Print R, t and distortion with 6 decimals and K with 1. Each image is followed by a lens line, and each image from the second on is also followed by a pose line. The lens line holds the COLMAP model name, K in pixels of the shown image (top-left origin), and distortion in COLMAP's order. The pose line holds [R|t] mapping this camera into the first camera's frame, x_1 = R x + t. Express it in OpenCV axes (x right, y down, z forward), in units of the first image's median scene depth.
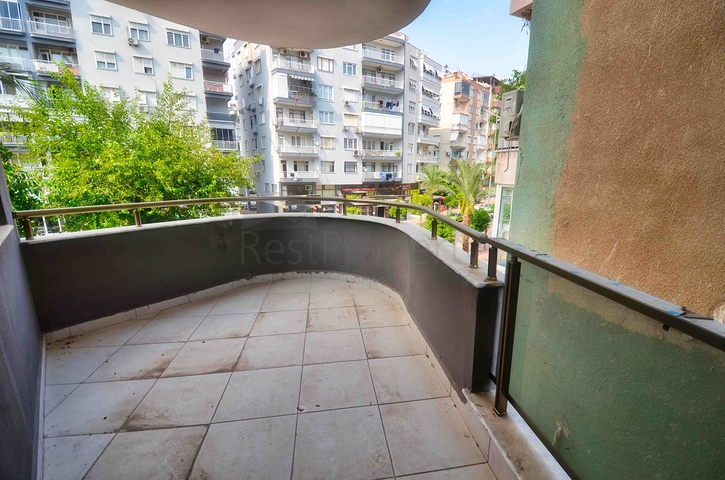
lens RADIAL K [[315.2, 0, 362.5], [0, 315.2, 240.0], [0, 0, 1]] dist [0.004951, -0.012551]
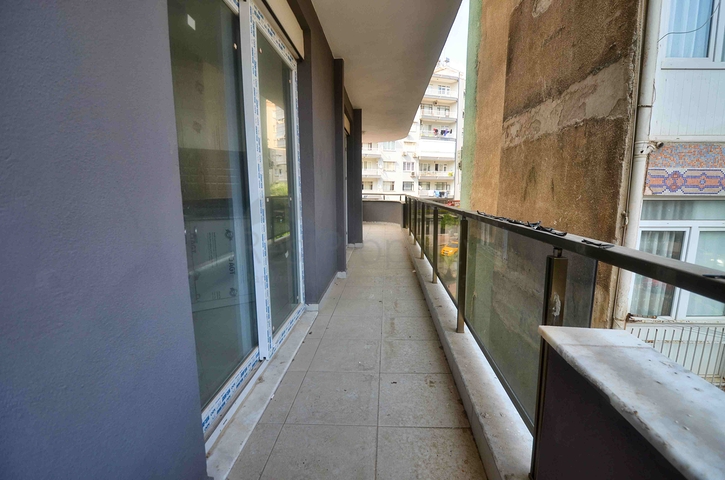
lens RADIAL K [[315.2, 0, 362.5], [0, 315.2, 240.0], [0, 0, 1]] dist [0.004951, -0.012551]
pose [[0.980536, 0.027185, -0.194450, 0.028735], [-0.039037, 0.997589, -0.057383, 0.041206], [0.192421, 0.063857, 0.979233, -0.161482]]
